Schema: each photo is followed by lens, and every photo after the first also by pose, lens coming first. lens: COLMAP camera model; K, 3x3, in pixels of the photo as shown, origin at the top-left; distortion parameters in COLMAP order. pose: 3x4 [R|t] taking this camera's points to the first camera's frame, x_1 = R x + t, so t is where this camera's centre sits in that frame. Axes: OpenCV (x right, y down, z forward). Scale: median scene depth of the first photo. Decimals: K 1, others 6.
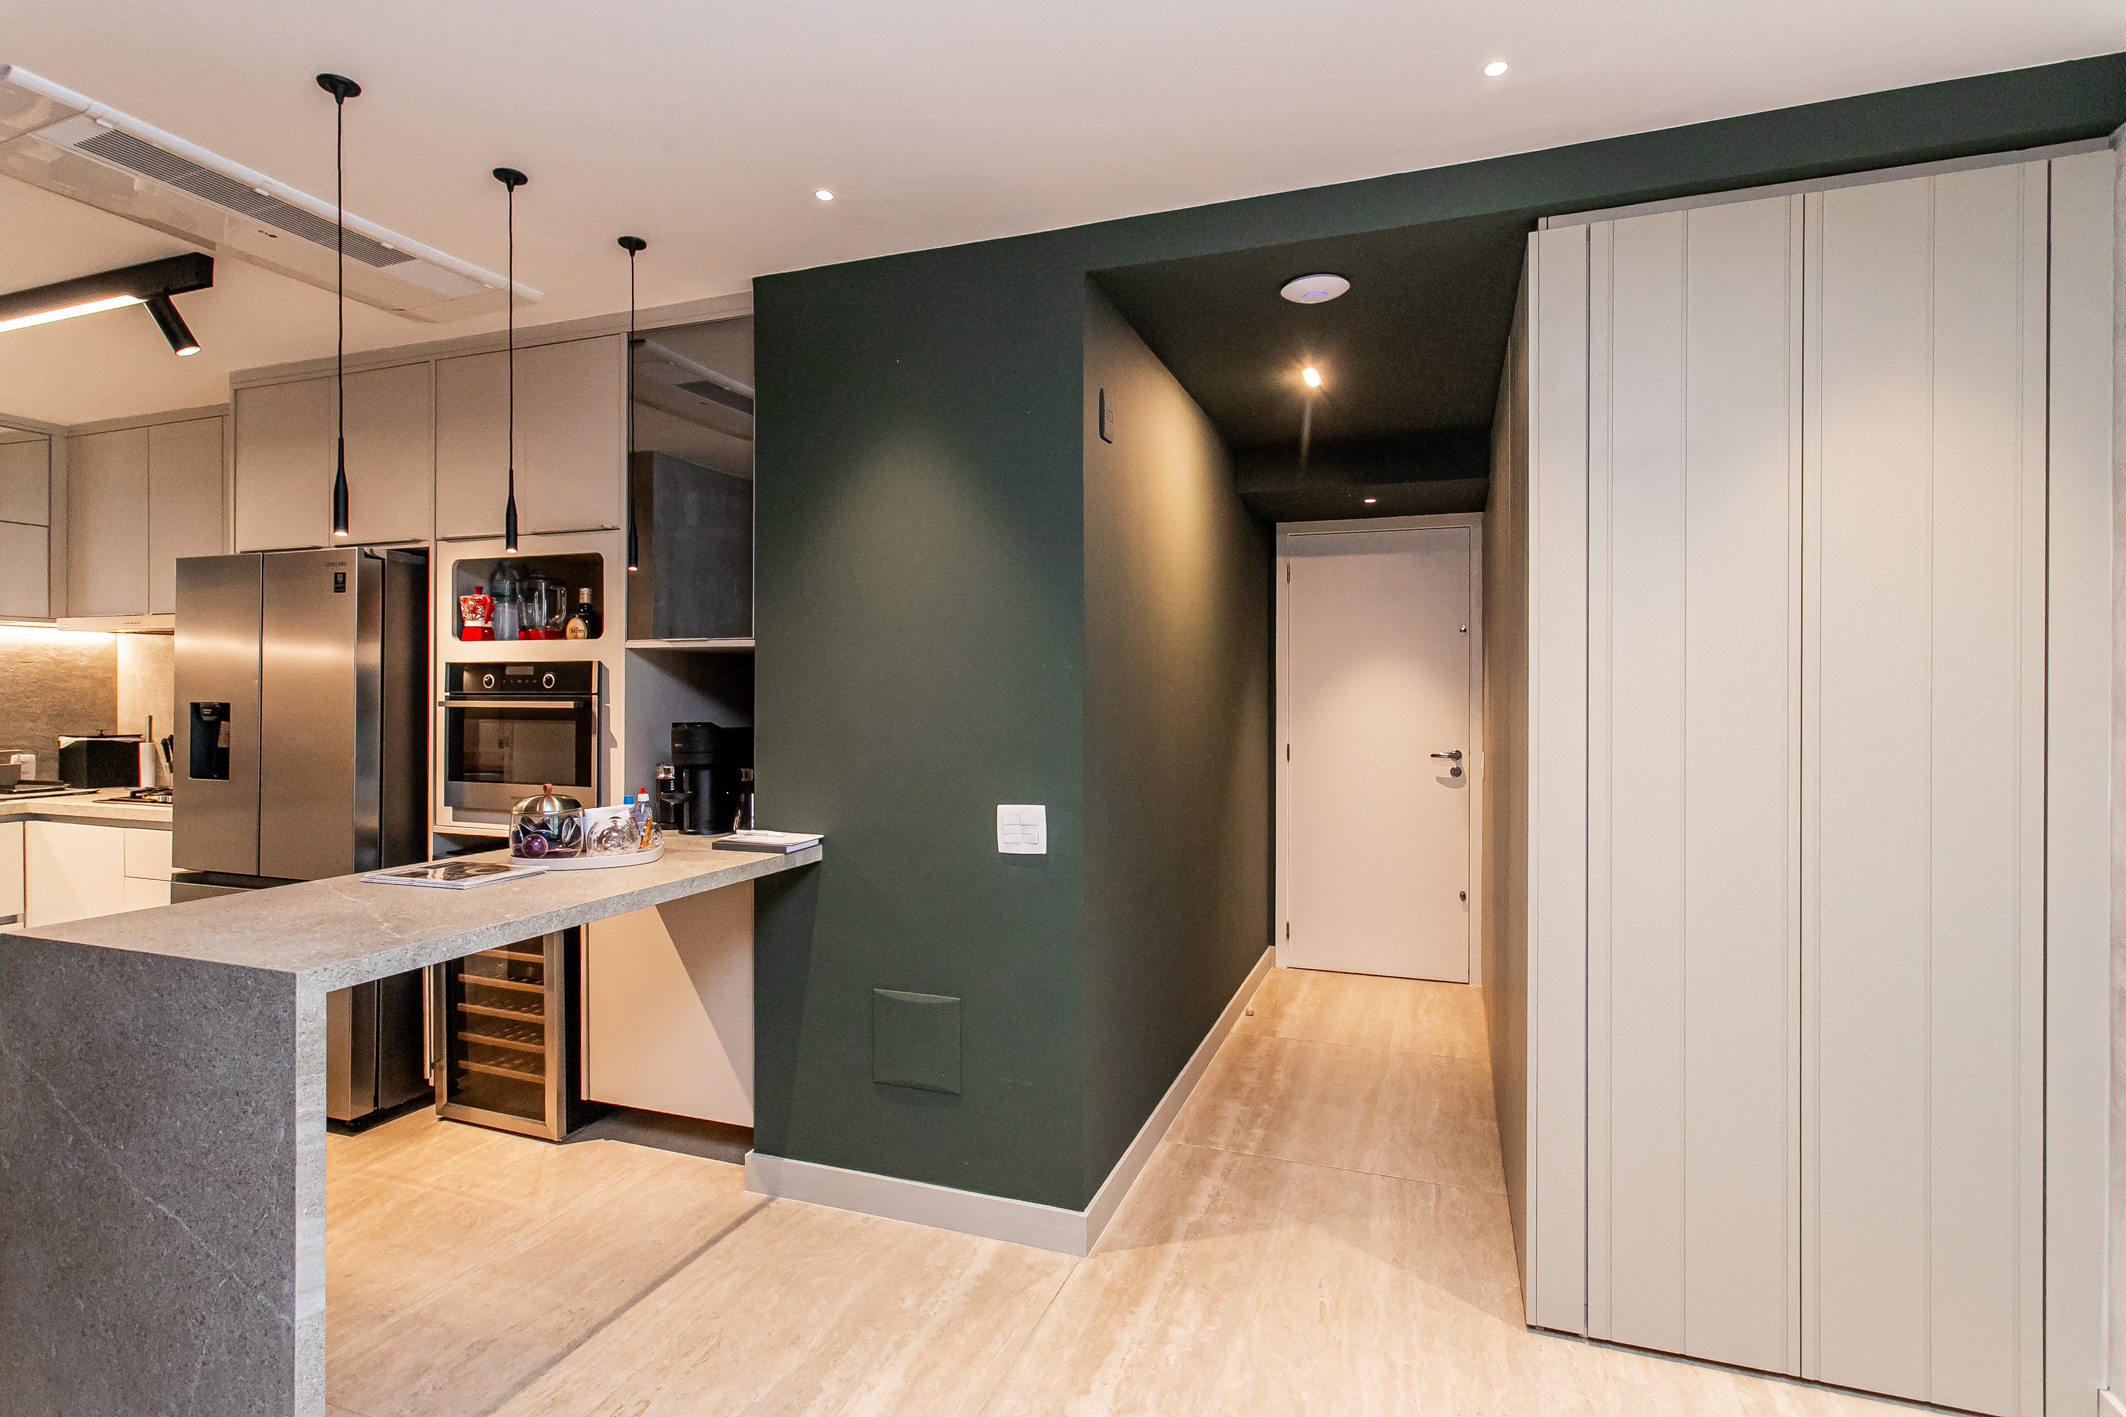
lens RADIAL K [[1017.9, 0, 1048.1], [0, 1017.9, 695.3], [0, 0, 1]] dist [0.002754, -0.000420]
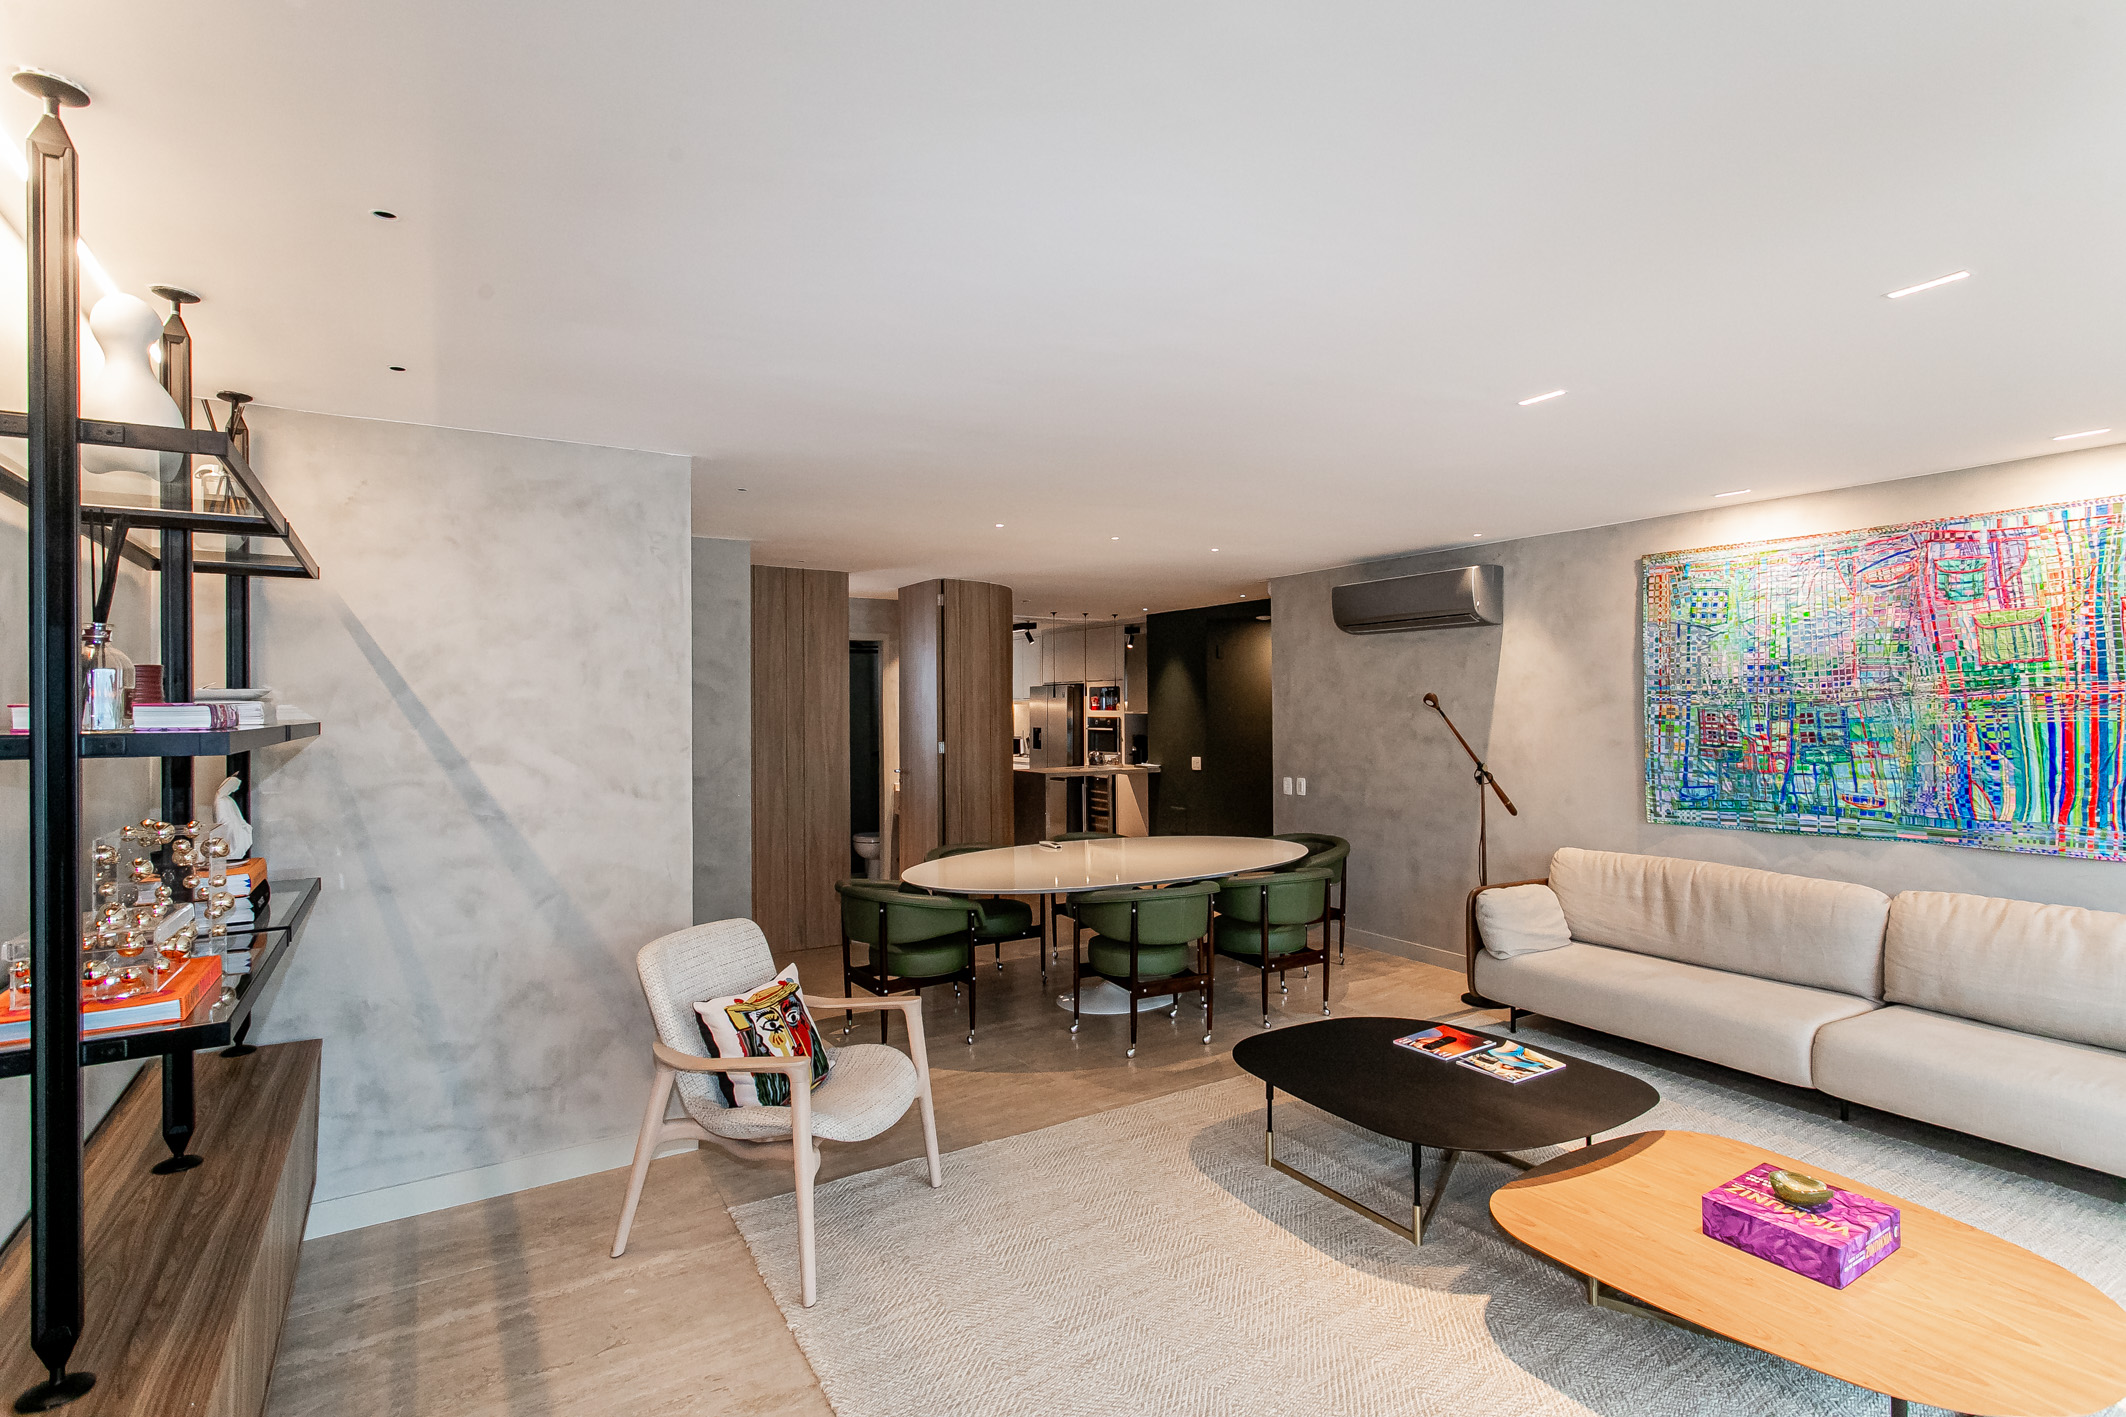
lens RADIAL K [[1017.9, 0, 1055.2], [0, 1017.9, 695.8], [0, 0, 1]] dist [0.002754, -0.000420]
pose [[0.777058, -0.011323, -0.629327, 1.703926], [0.002479, 0.999885, -0.014929, -0.058027], [0.629424, 0.010041, 0.776997, -2.001466]]
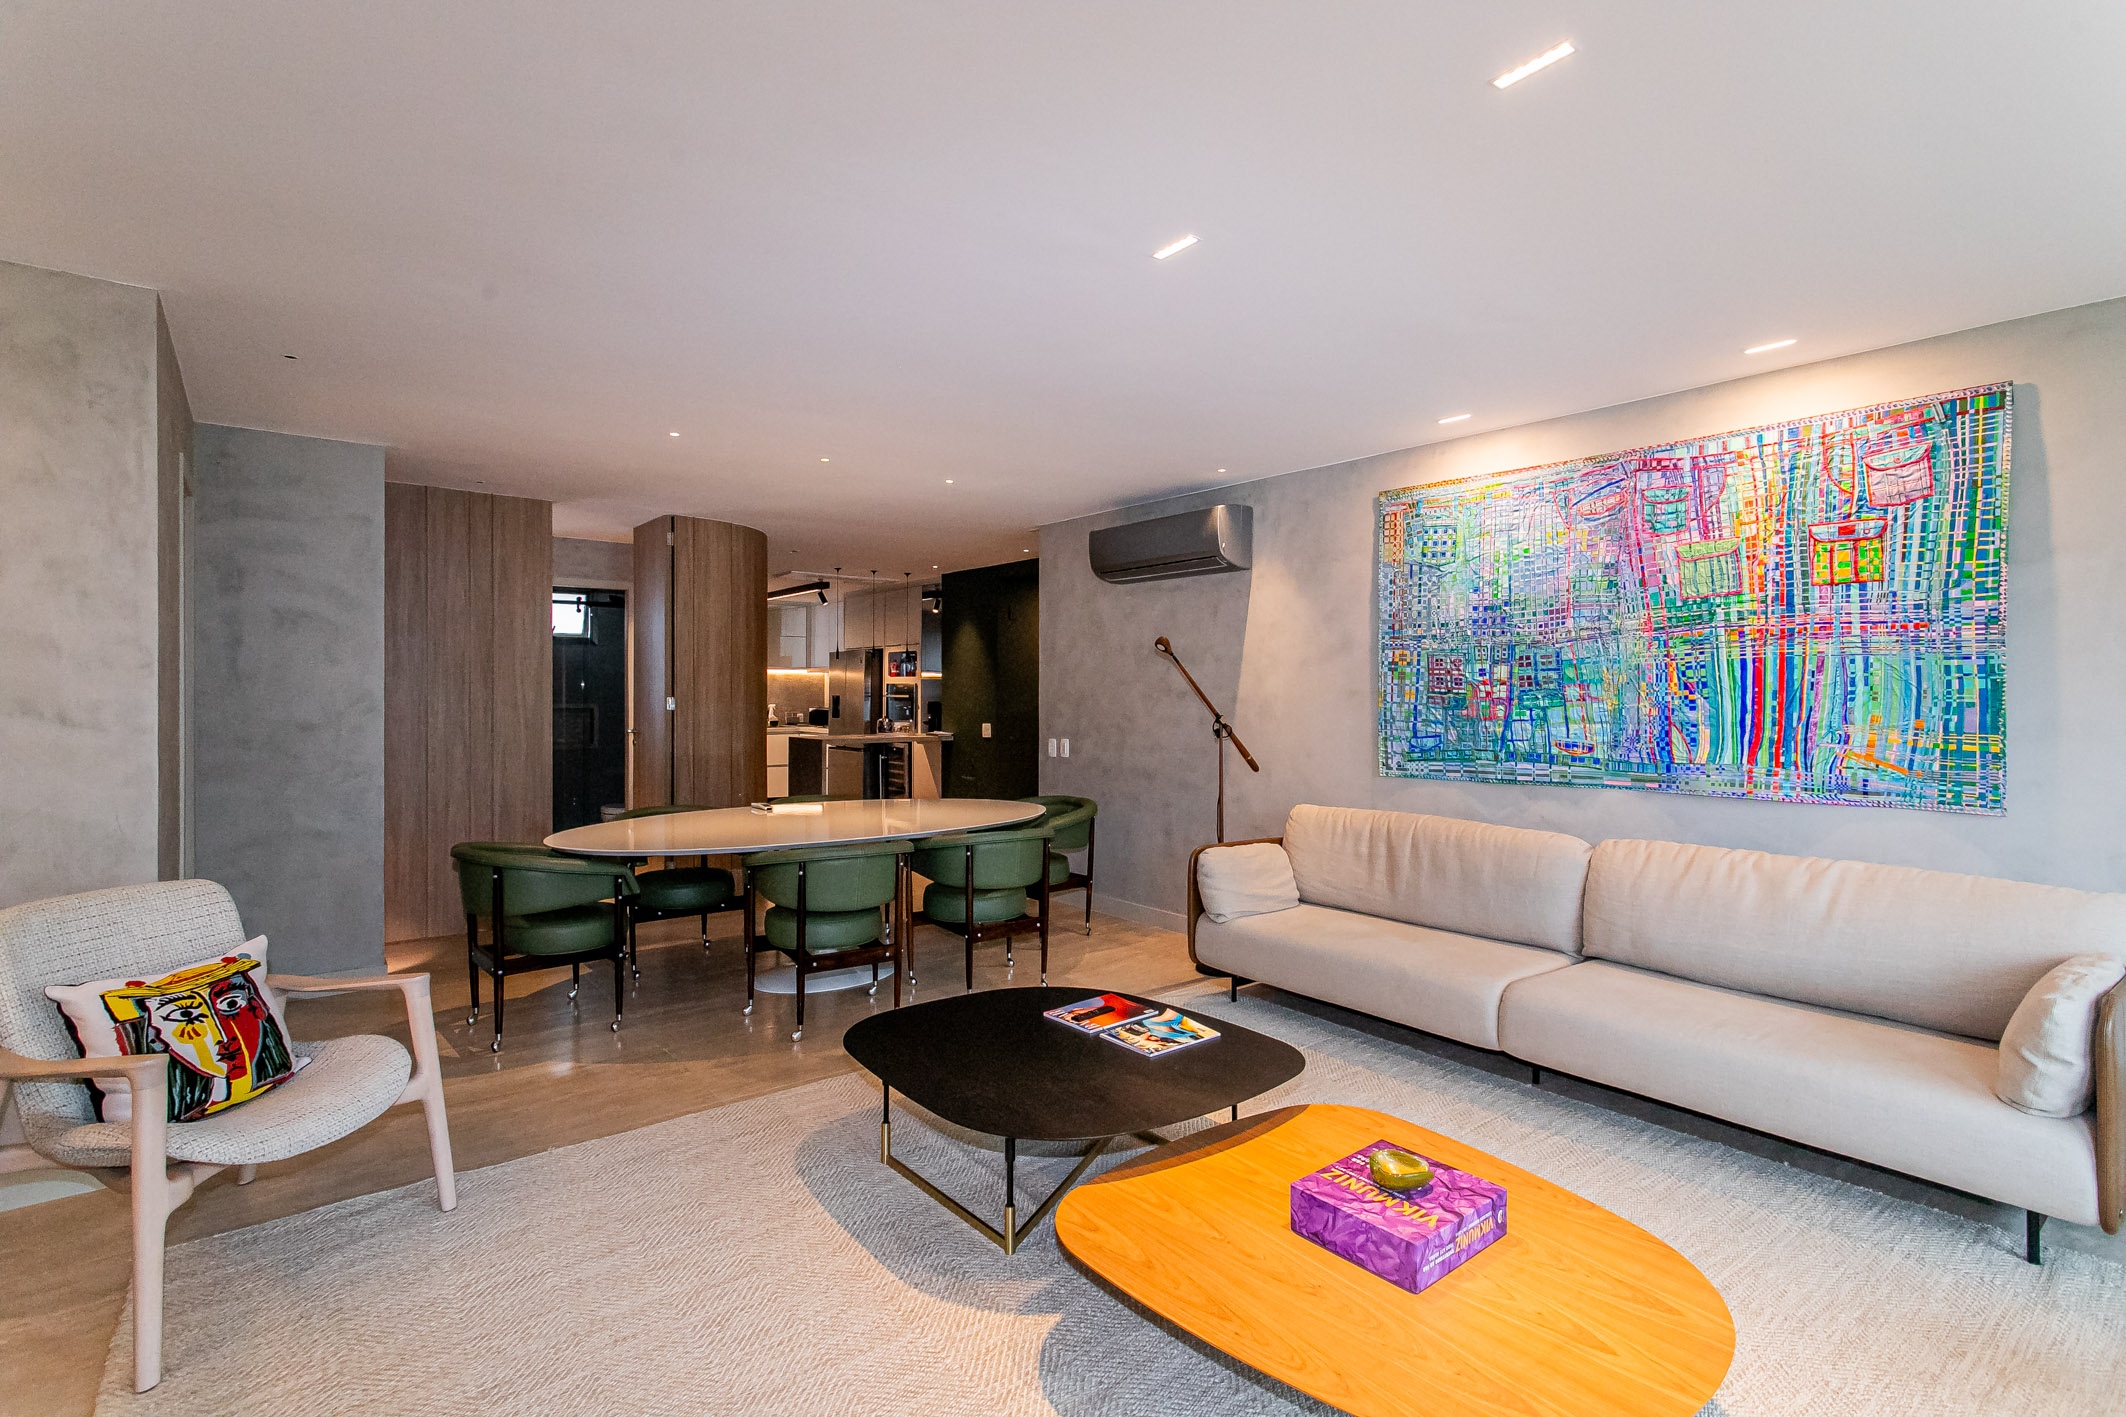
lens RADIAL K [[1017.9, 0, 1062.6], [0, 1017.9, 694.3], [0, 0, 1]] dist [0.002754, -0.000420]
pose [[0.848638, 0.003858, -0.528960, 1.826600], [-0.007307, 0.999963, -0.004429, 0.014975], [0.528924, 0.007623, 0.848635, -1.669148]]
